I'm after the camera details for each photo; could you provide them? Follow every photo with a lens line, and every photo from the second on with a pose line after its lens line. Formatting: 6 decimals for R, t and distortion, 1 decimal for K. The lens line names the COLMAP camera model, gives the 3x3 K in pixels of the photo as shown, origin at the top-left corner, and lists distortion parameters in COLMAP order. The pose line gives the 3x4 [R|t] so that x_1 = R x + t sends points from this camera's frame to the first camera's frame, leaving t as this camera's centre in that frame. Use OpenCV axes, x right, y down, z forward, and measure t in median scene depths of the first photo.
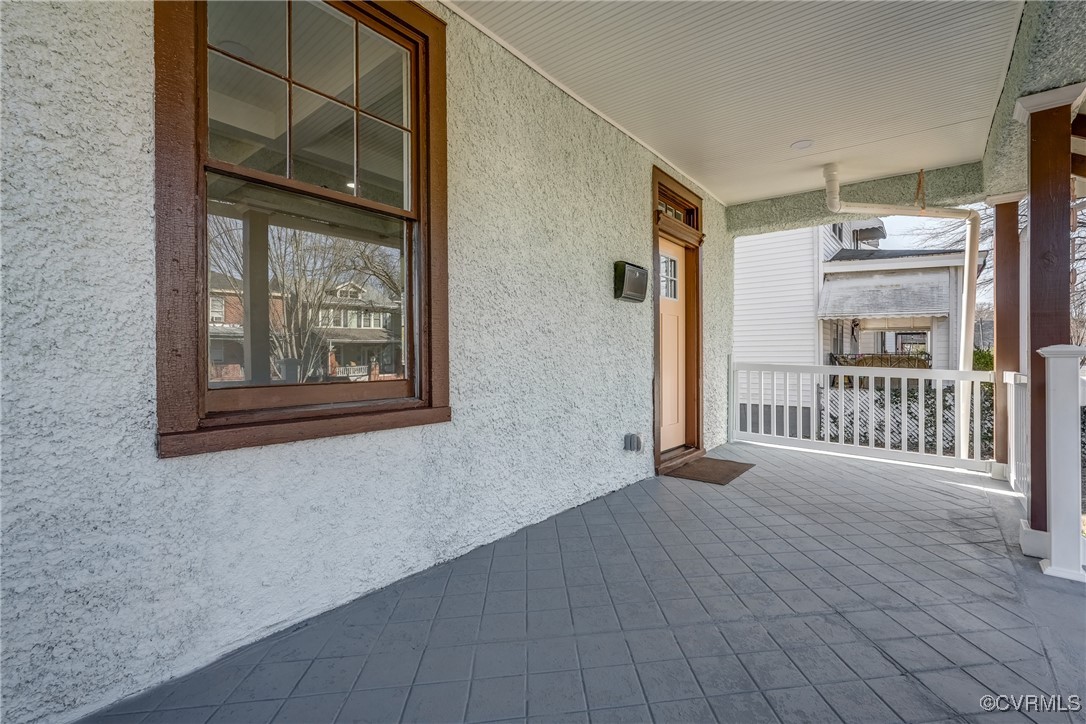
lens RADIAL K [[491.7, 0, 543.0], [0, 491.7, 362.0], [0, 0, 1]] dist [-0.001046, 0.000076]
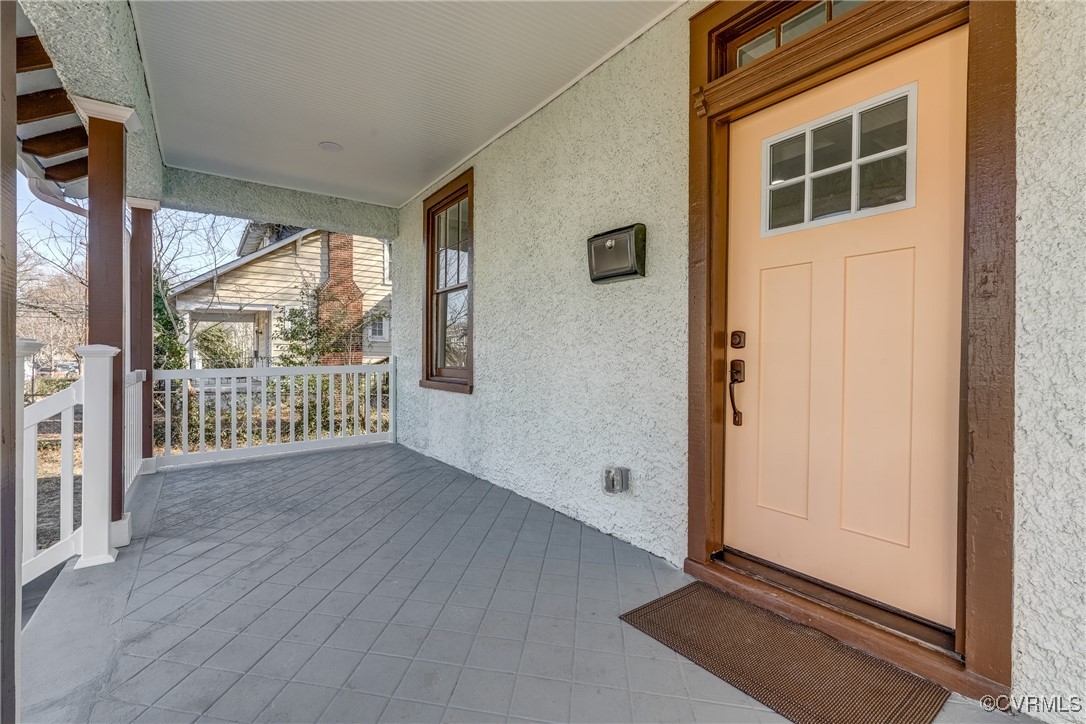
lens RADIAL K [[480.1, 0, 543.0], [0, 480.1, 362.0], [0, 0, 1]] dist [-0.001442, 0.000209]
pose [[-0.261682, 0.013363, -0.965062, 0.894848], [-0.013043, 0.999764, 0.017381, -0.017816], [0.965066, 0.017136, -0.261446, 1.096795]]
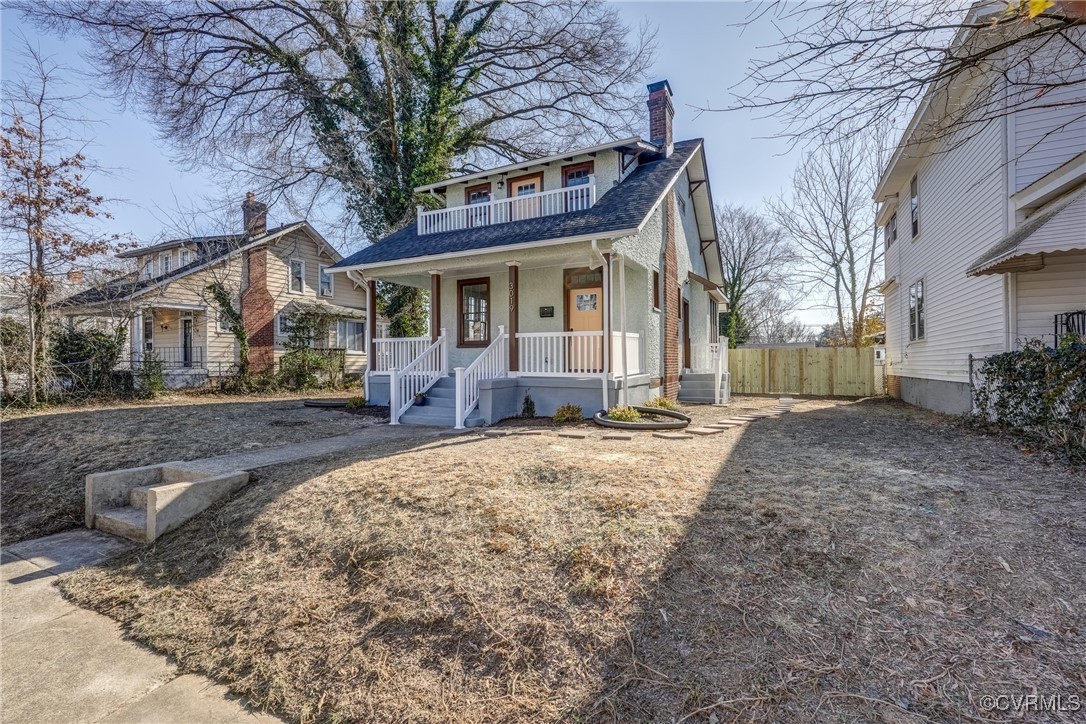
lens RADIAL K [[479.0, 0, 543.0], [0, 479.0, 362.0], [0, 0, 1]] dist [-0.001562, 0.000204]
pose [[0.199424, -0.001258, -0.979913, 3.404459], [-0.009861, 0.999946, -0.003291, 0.193093], [0.979864, 0.010320, 0.199400, 0.337023]]
